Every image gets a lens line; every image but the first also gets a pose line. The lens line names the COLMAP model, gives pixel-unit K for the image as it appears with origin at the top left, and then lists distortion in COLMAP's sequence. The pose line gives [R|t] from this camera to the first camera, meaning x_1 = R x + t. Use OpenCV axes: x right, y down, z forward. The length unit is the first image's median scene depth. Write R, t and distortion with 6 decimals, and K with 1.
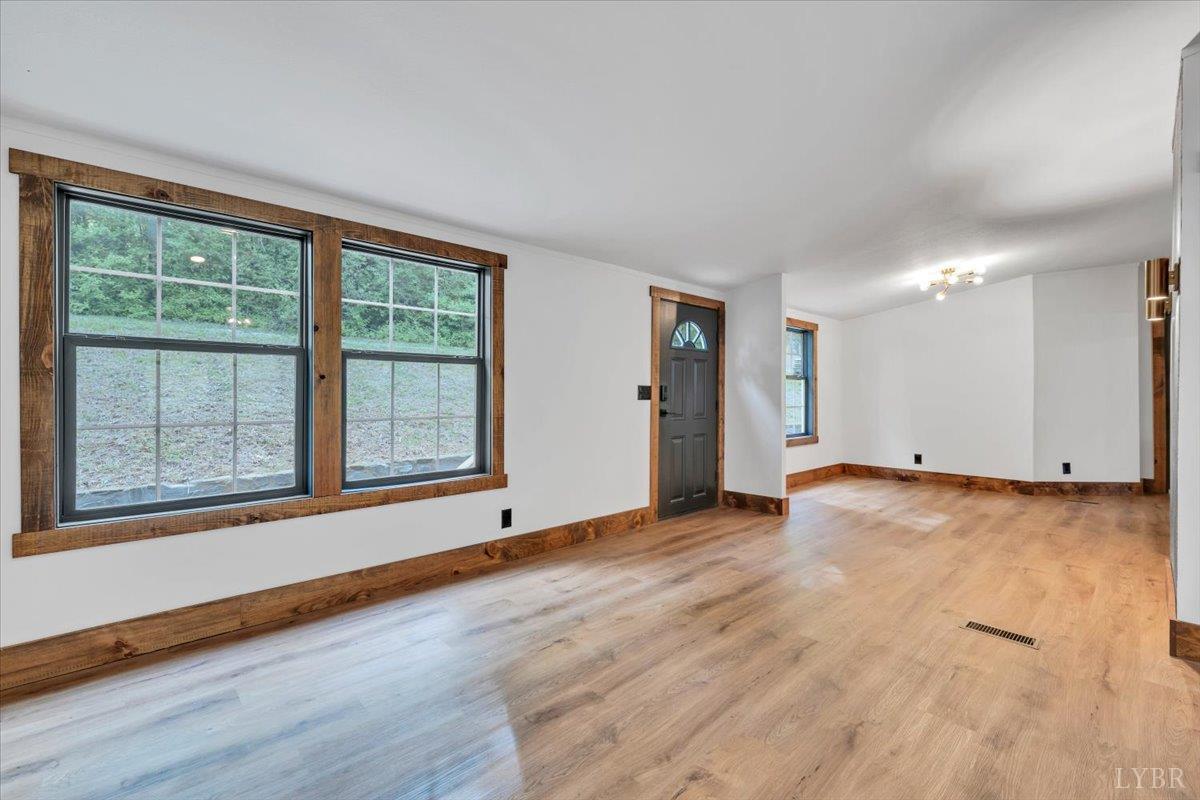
lens RADIAL K [[514.1, 0, 590.6], [0, 514.1, 396.6], [0, 0, 1]] dist [-0.003132, -0.000192]
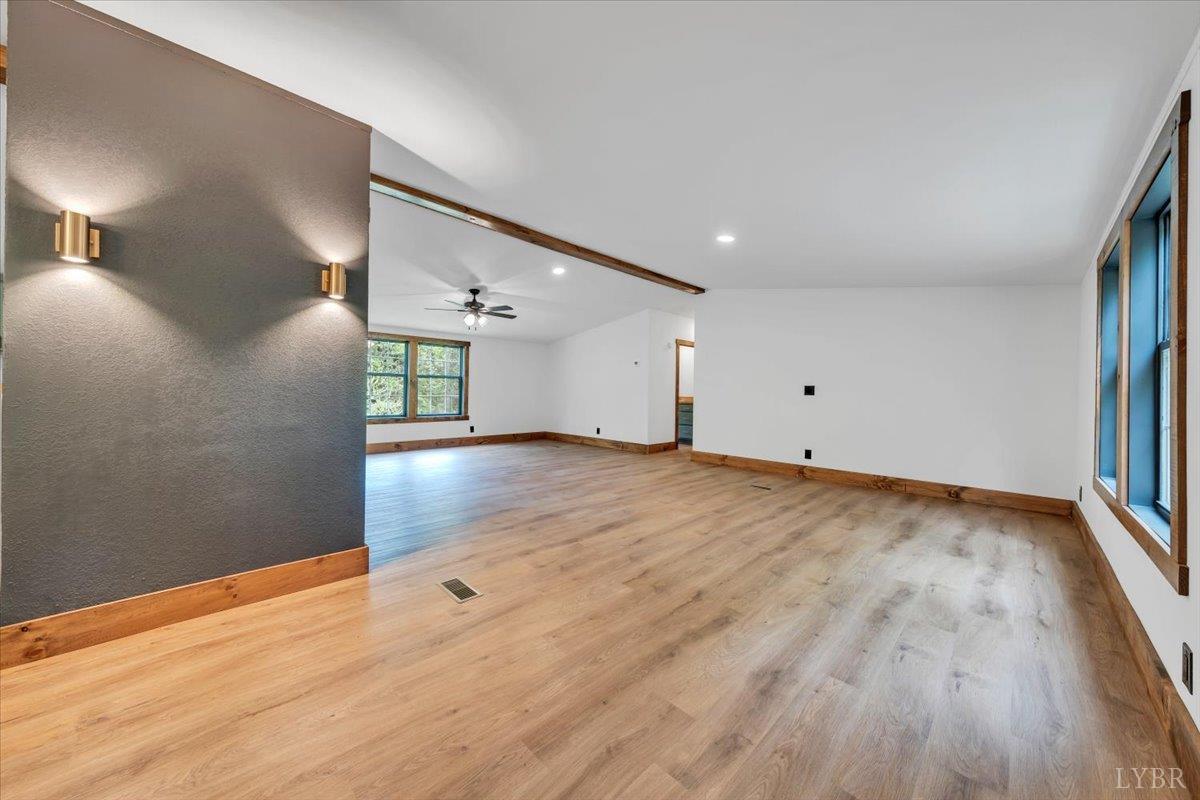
lens RADIAL K [[412.0, 0, 595.0], [0, 412.0, 392.2], [0, 0, 1]] dist [-0.001959, -0.000148]
pose [[-0.999381, -0.019599, -0.029198, 0.368559], [-0.019745, 0.999794, 0.004701, 0.006303], [0.029100, 0.005275, -0.999563, 1.345938]]
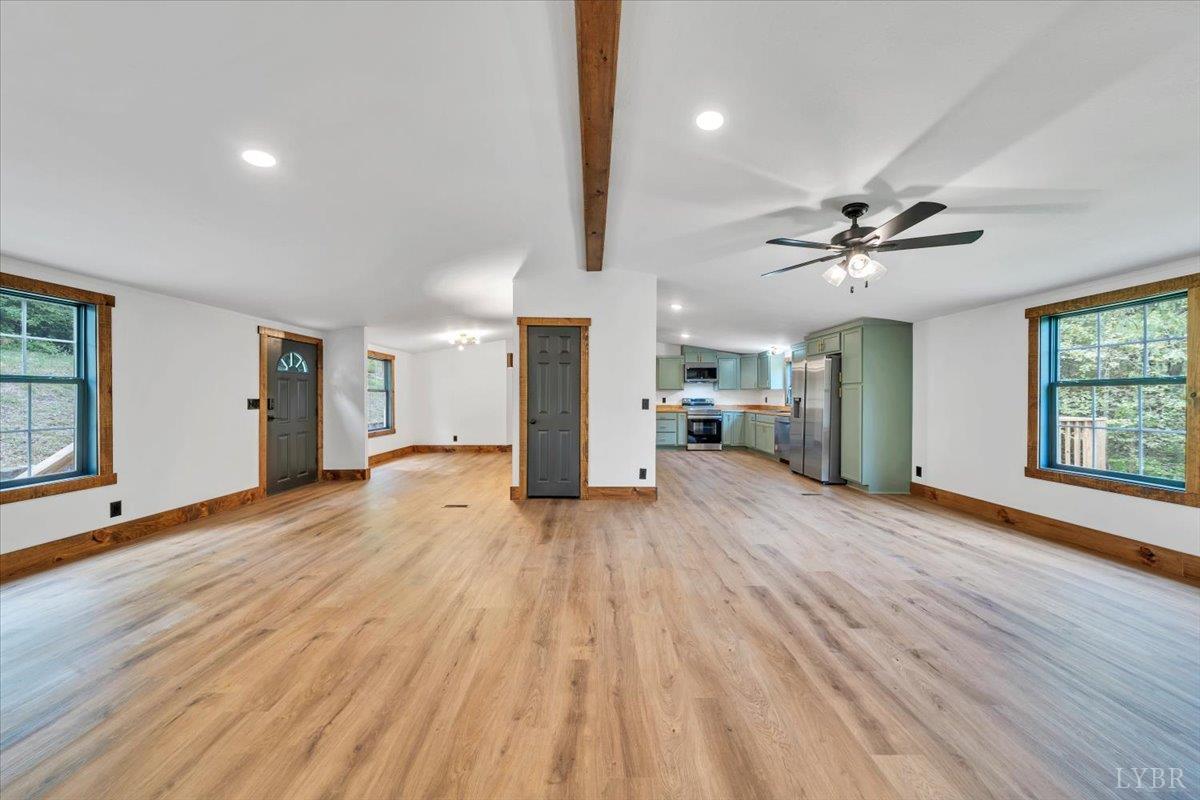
lens RADIAL K [[412.0, 0, 597.4], [0, 412.0, 398.4], [0, 0, 1]] dist [-0.001959, -0.000148]
pose [[0.673545, -0.005452, 0.739126, -0.113054], [0.005740, 0.999981, 0.002146, -0.024786], [-0.739124, 0.002797, 0.673564, -0.528471]]
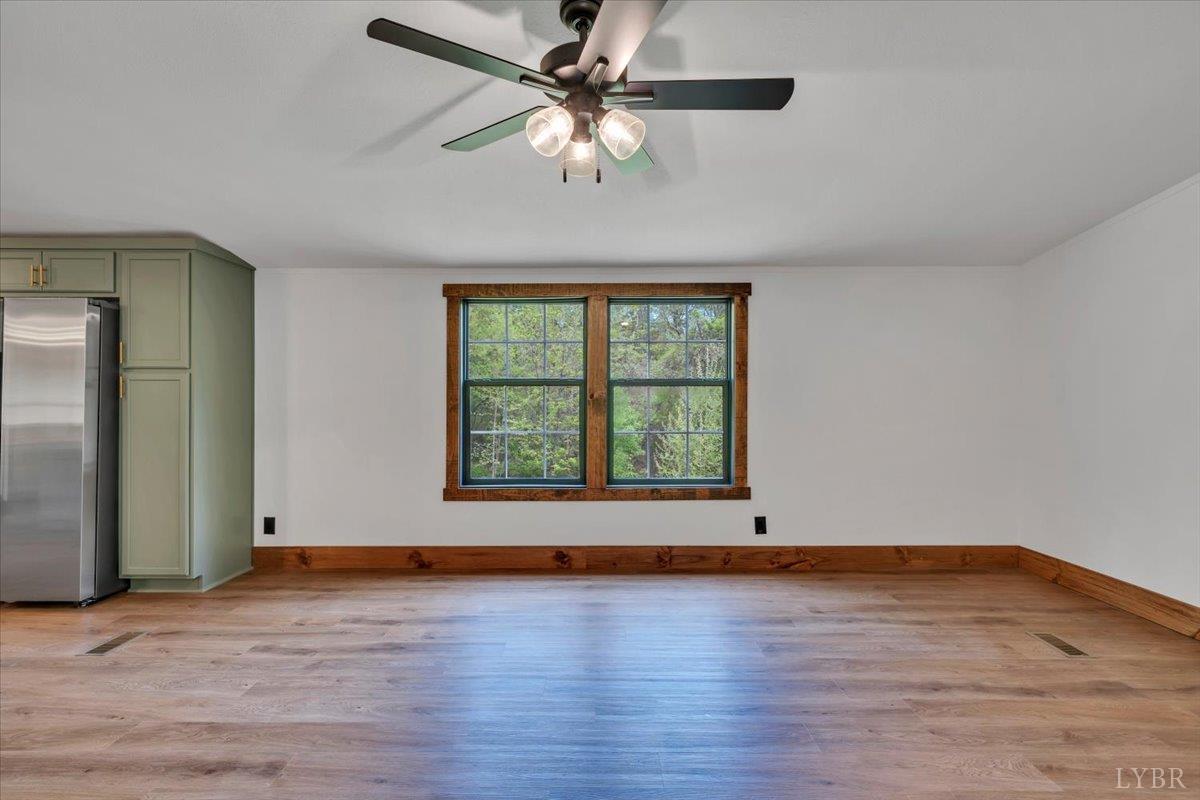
lens RADIAL K [[582.9, 0, 598.5], [0, 582.9, 395.5], [0, 0, 1]] dist [0.000305, 0.000527]
pose [[-0.726434, -0.001716, 0.687234, 0.420251], [0.000777, 0.999994, 0.003318, -0.028432], [-0.687236, 0.002944, -0.726429, 0.029998]]
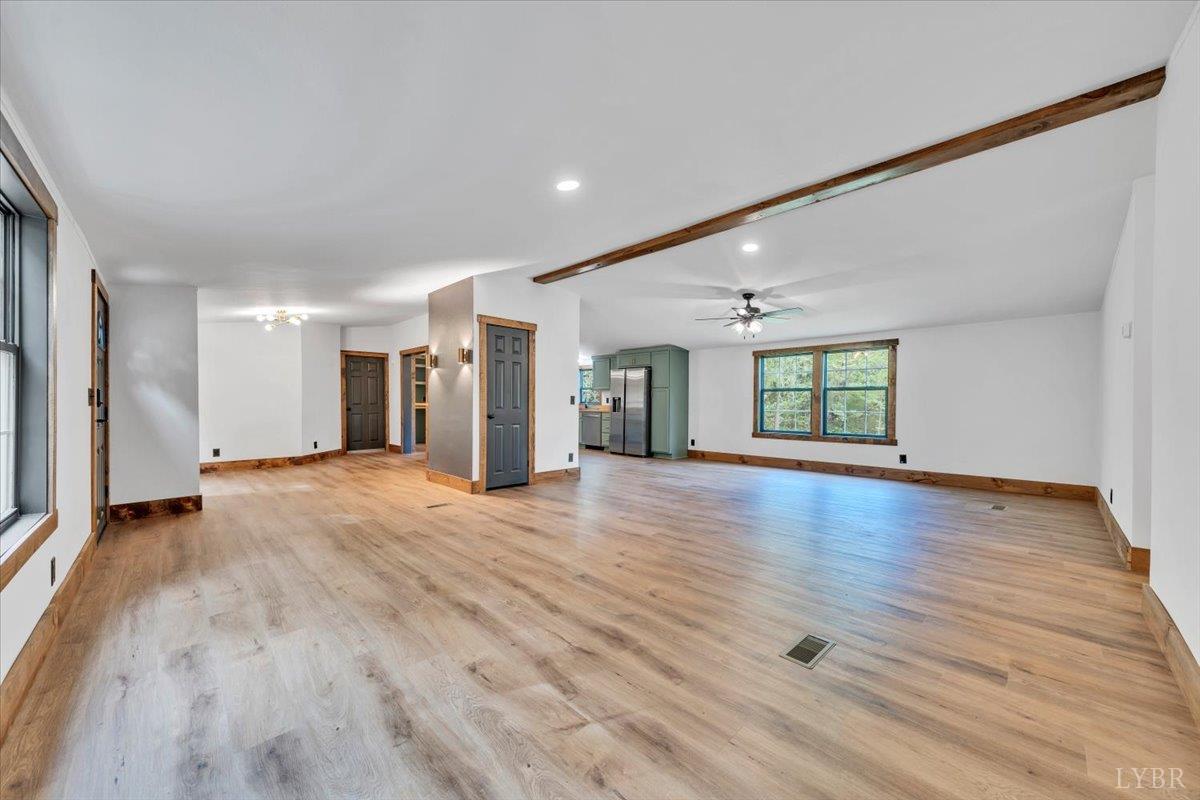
lens RADIAL K [[441.7, 0, 600.1], [0, 441.7, 407.0], [0, 0, 1]] dist [0.000180, 0.000160]
pose [[-0.035231, -0.016237, 0.999247, -0.811142], [0.001292, 0.999866, 0.016292, -0.003025], [-0.999378, 0.001865, -0.035206, 0.252321]]
